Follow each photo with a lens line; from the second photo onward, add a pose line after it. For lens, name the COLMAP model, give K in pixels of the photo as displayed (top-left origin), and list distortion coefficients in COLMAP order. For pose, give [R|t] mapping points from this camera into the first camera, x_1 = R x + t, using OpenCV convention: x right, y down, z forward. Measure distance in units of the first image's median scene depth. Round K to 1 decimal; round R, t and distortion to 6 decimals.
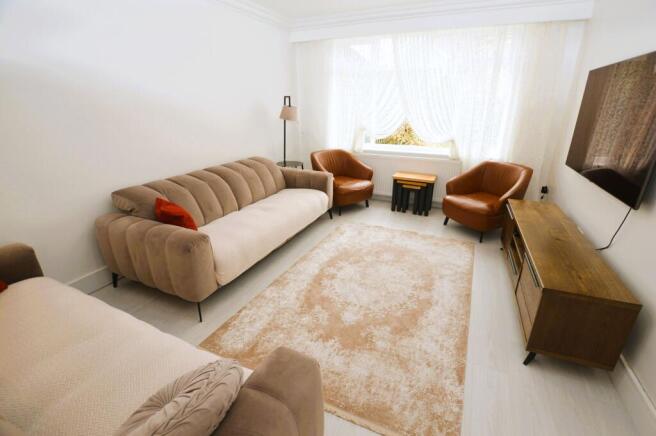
lens RADIAL K [[306.8, 0, 337.1], [0, 306.8, 221.7], [0, 0, 1]] dist [-0.022107, -0.002417]
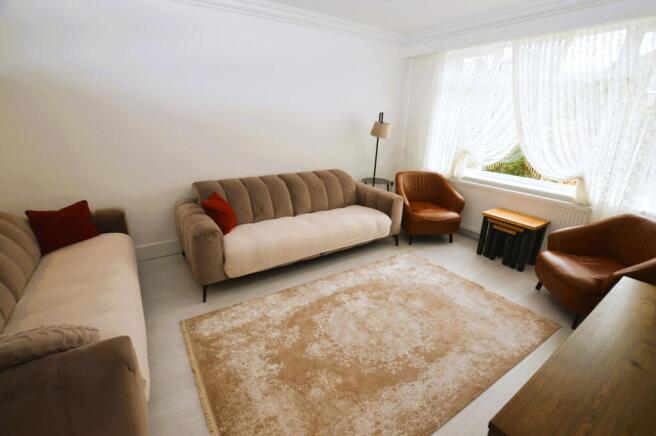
lens RADIAL K [[306.8, 0, 330.1], [0, 306.8, 221.7], [0, 0, 1]] dist [-0.022107, -0.002417]
pose [[0.844145, 0.192944, -0.500191, 0.314535], [-0.215693, 0.976380, 0.012616, -0.058227], [0.490811, 0.097238, 0.865823, 0.133133]]
